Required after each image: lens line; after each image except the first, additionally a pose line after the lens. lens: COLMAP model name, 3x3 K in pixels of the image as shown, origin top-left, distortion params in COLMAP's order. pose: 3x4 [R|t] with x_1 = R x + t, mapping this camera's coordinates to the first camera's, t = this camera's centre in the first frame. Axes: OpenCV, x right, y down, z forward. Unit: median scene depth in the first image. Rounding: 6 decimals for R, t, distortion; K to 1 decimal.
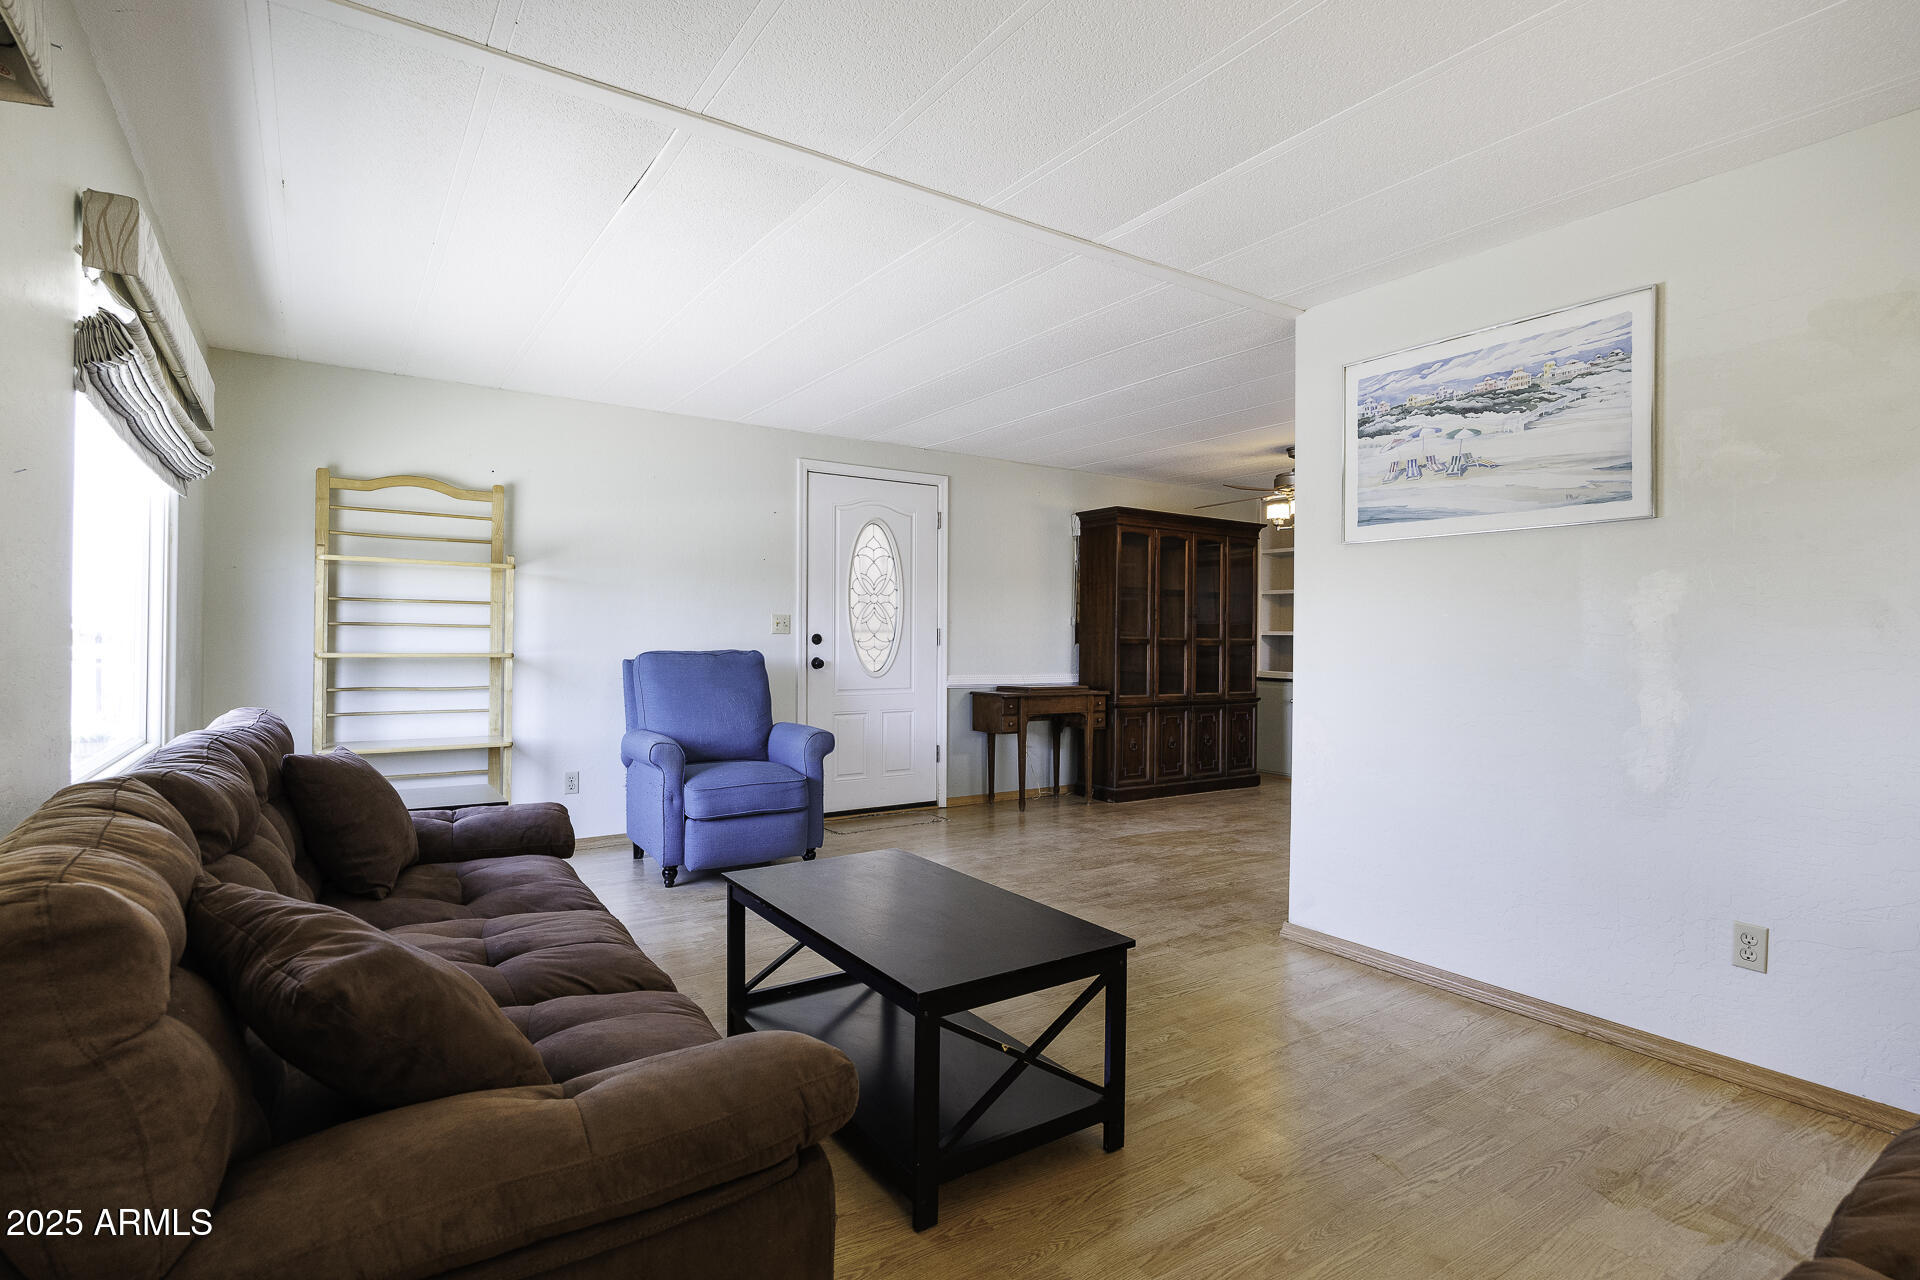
lens RADIAL K [[955.5, 0, 953.2], [0, 955.5, 640.9], [0, 0, 1]] dist [-0.004253, 0.000502]
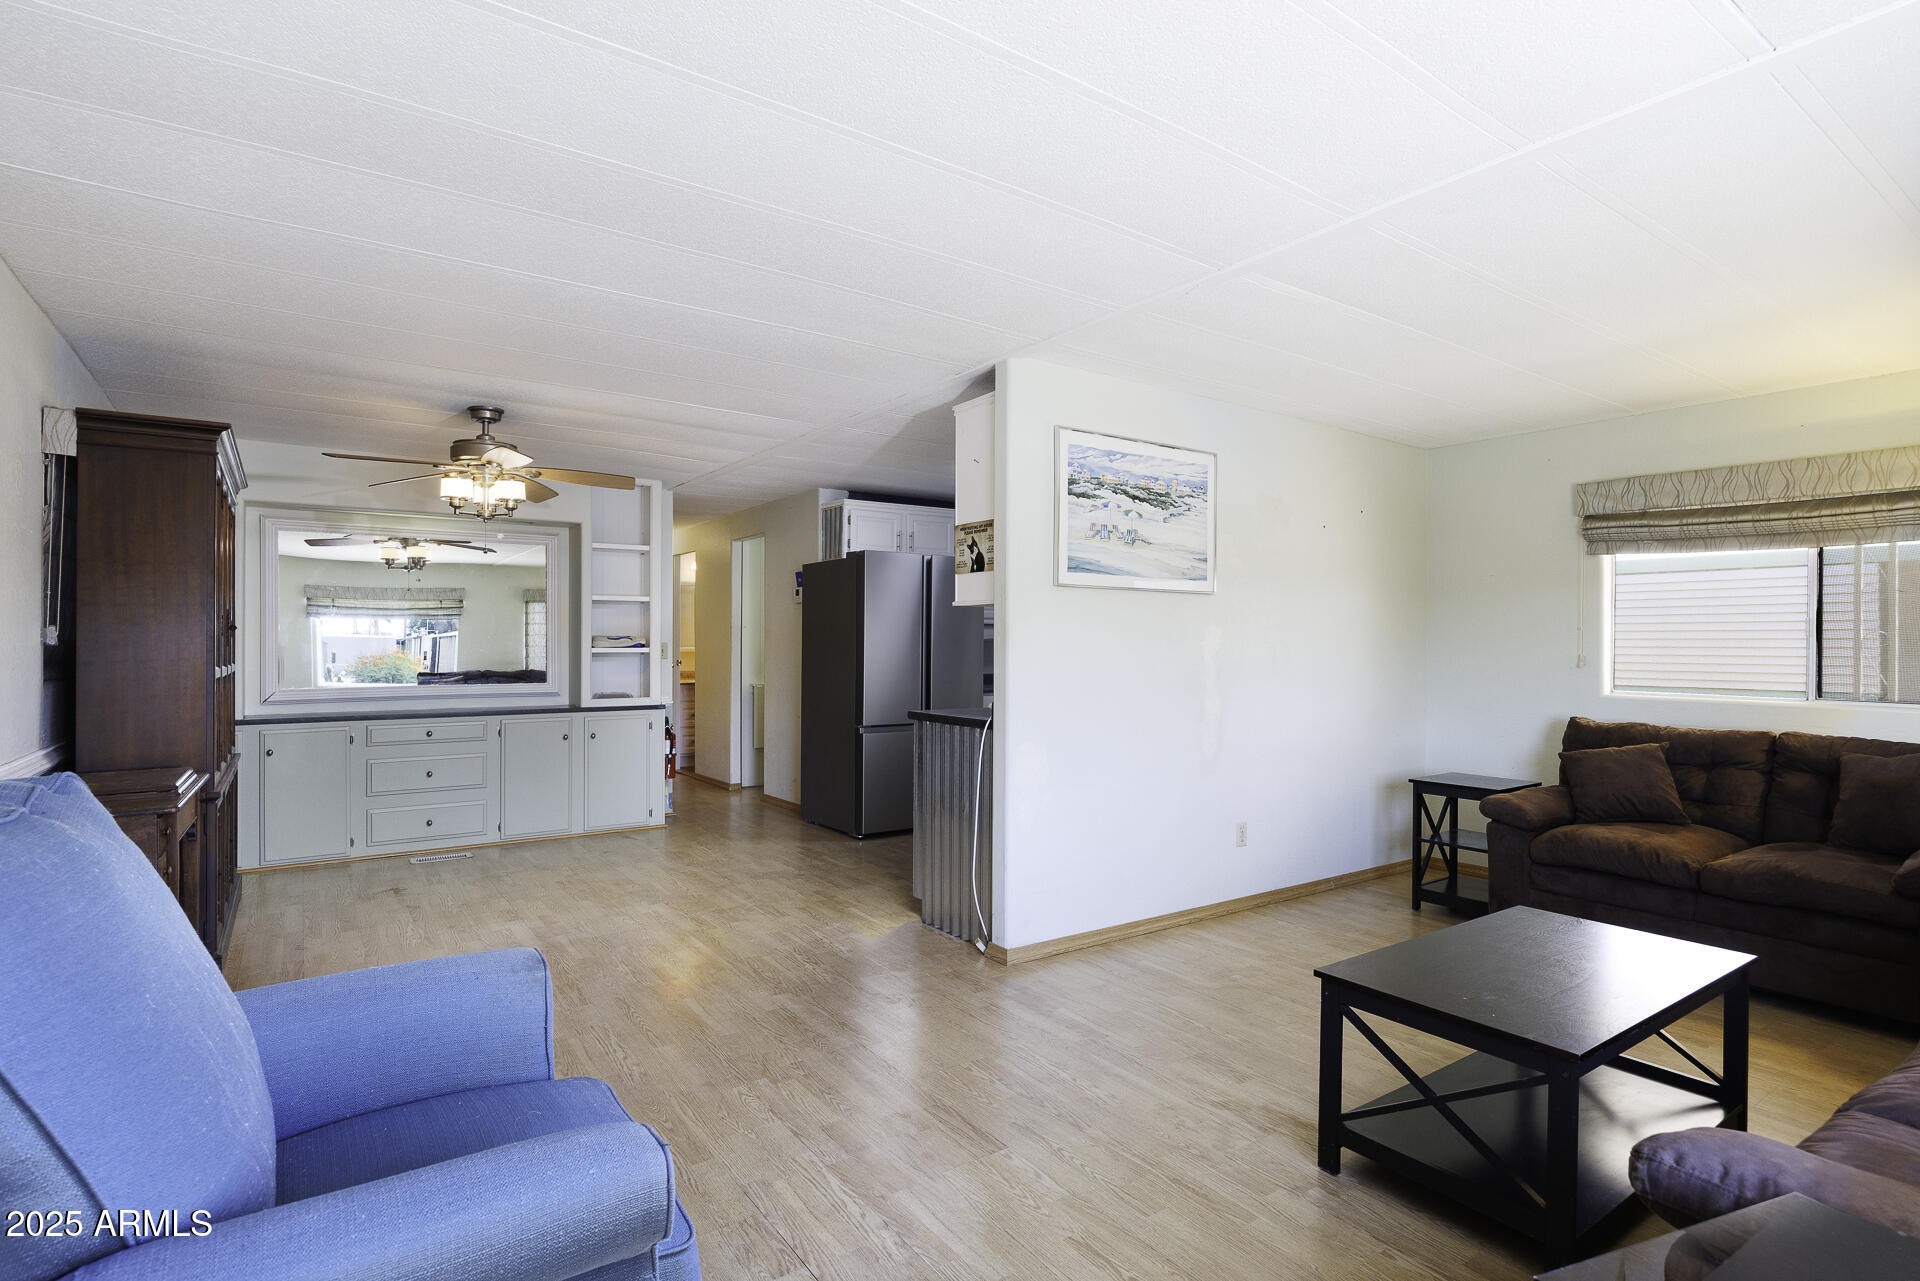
lens RADIAL K [[955.5, 0, 972.0], [0, 955.5, 641.4], [0, 0, 1]] dist [-0.004253, 0.000502]
pose [[-0.030876, -0.005618, 0.999507, -0.370115], [-0.000297, 0.999984, 0.005612, -0.022179], [-0.999523, -0.000124, -0.030877, 0.593538]]
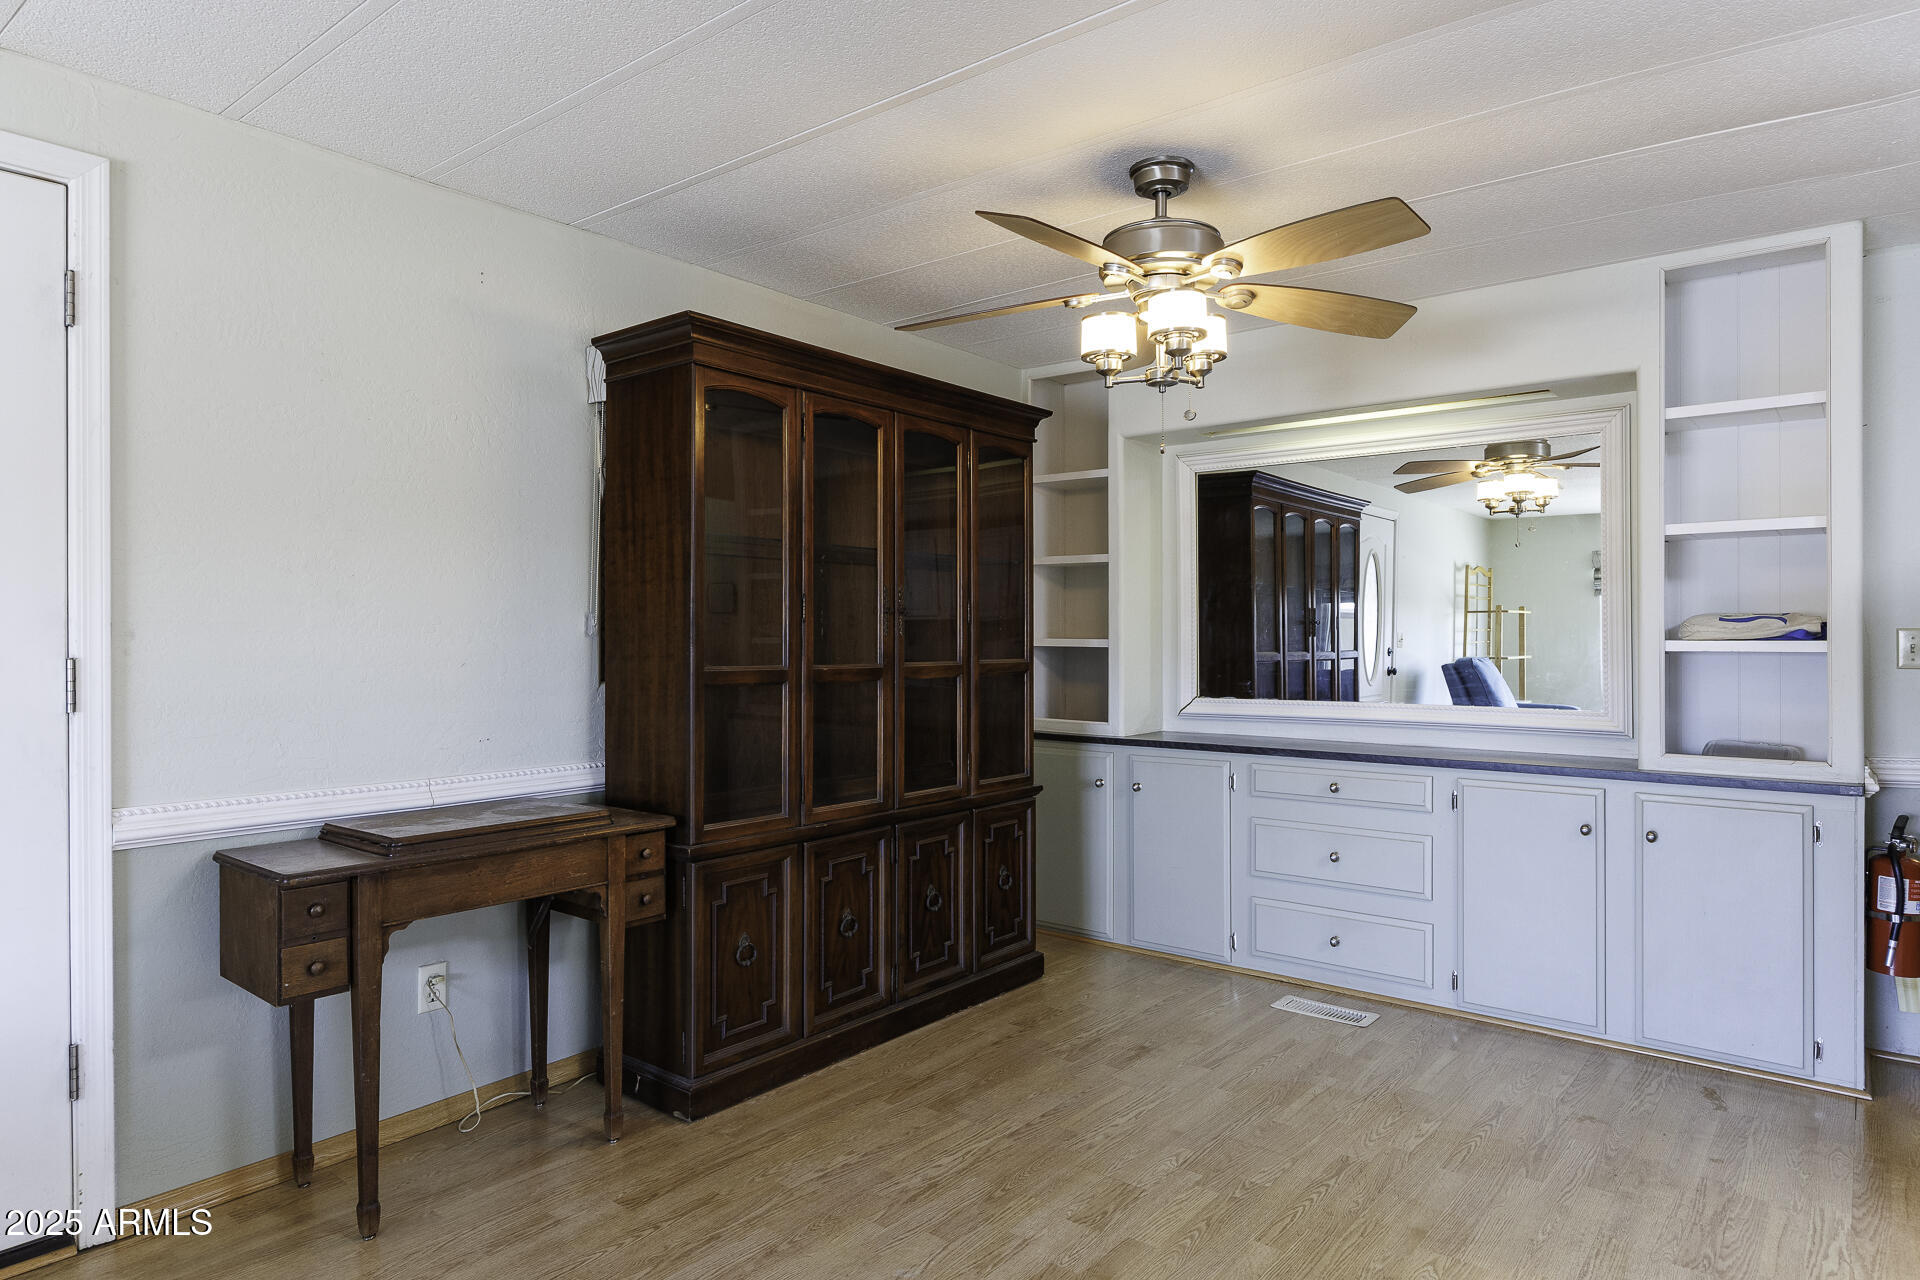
lens RADIAL K [[1123.7, 0, 971.8], [0, 1123.7, 630.0], [0, 0, 1]] dist [-0.001225, 0.000428]
pose [[0.954707, -0.009487, 0.297395, 0.144752], [0.009596, 0.999953, 0.001094, -0.018583], [-0.297392, 0.001809, 0.954754, 0.553375]]
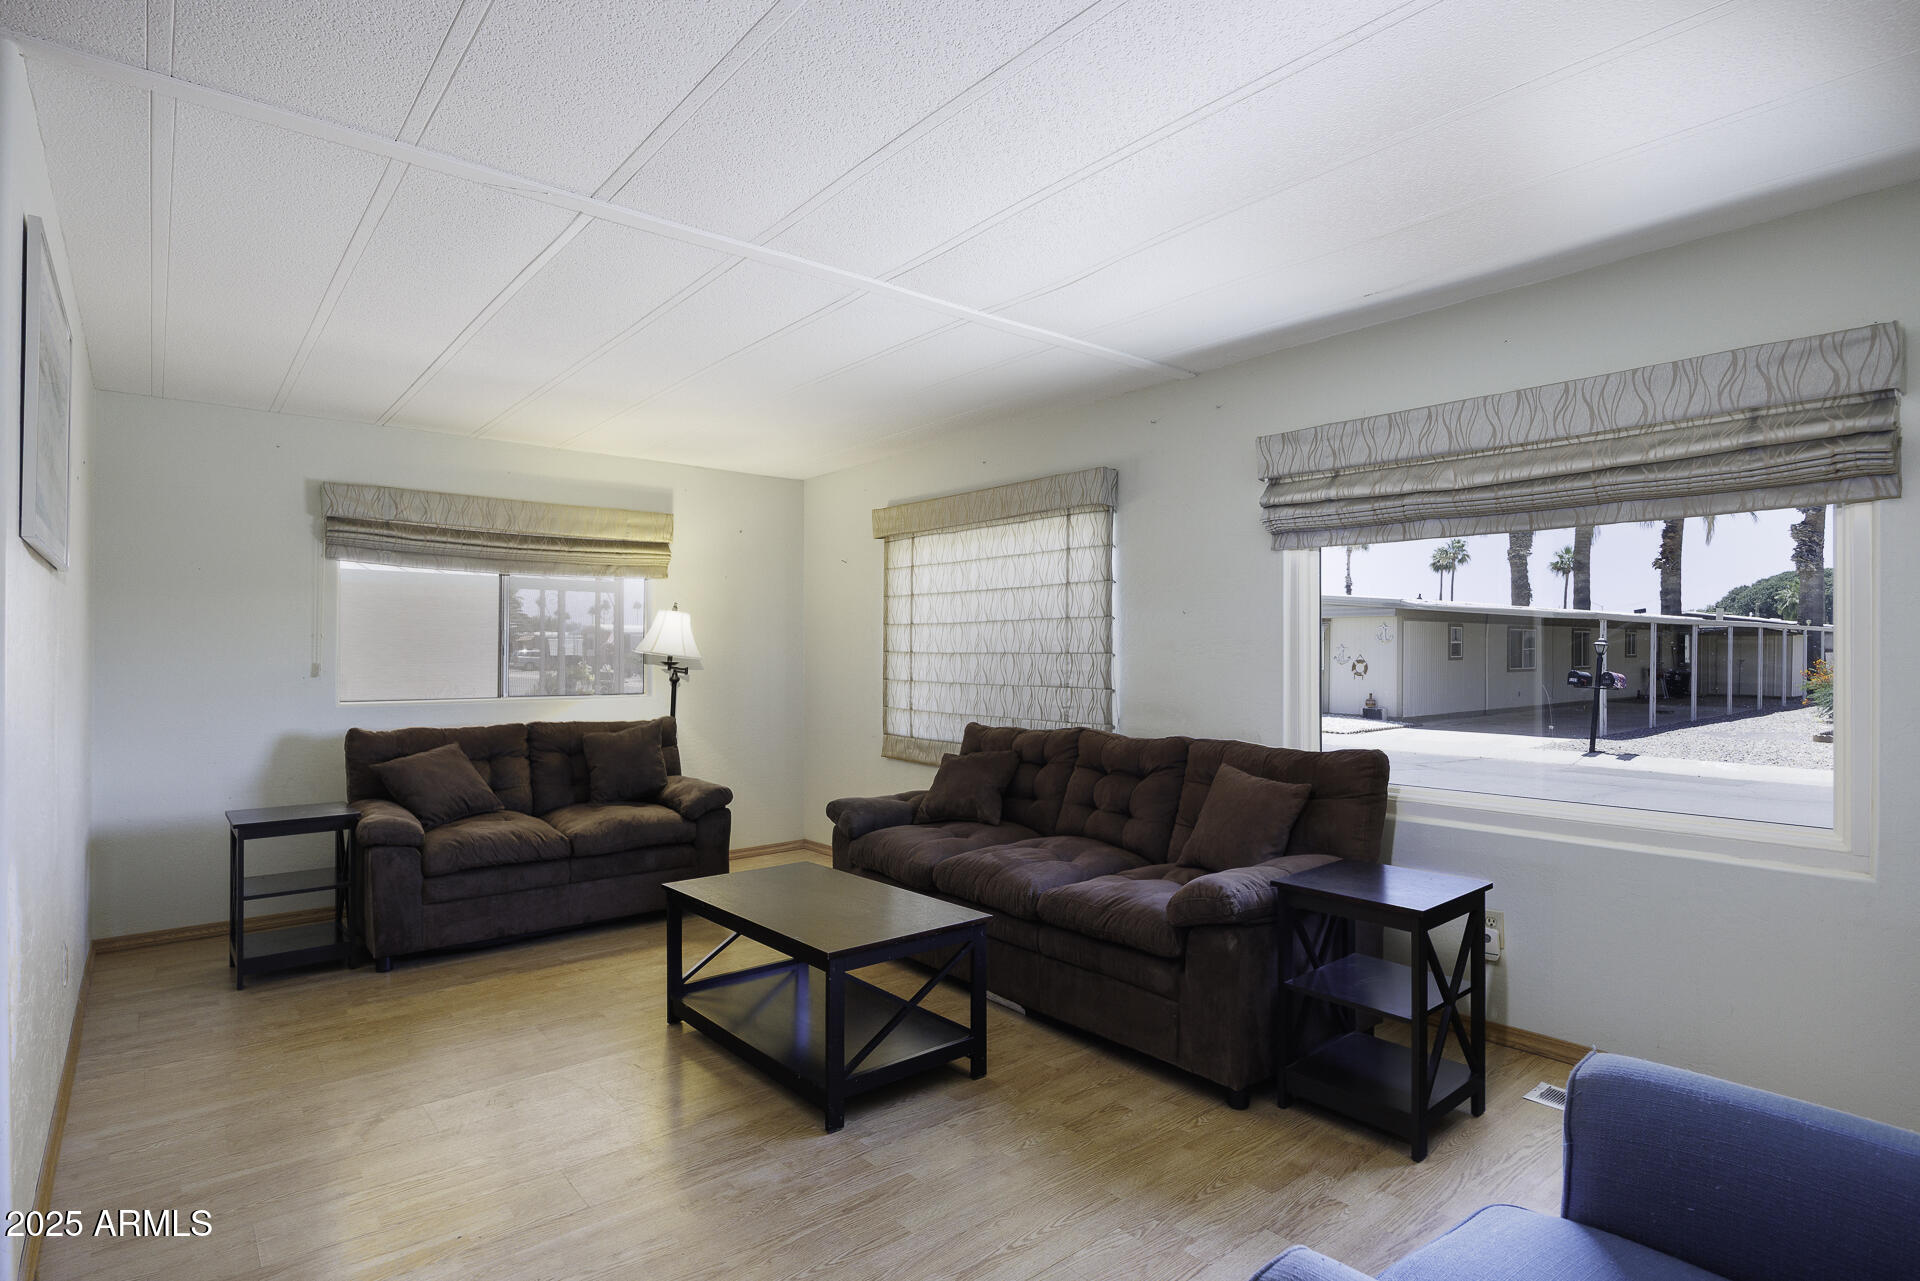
lens RADIAL K [[955.5, 0, 967.3], [0, 955.5, 651.6], [0, 0, 1]] dist [-0.004253, 0.000502]
pose [[-0.995494, -0.005910, -0.094641, -0.045443], [-0.006247, 0.999975, 0.003266, -0.021409], [0.094620, 0.003843, -0.995506, 0.837857]]
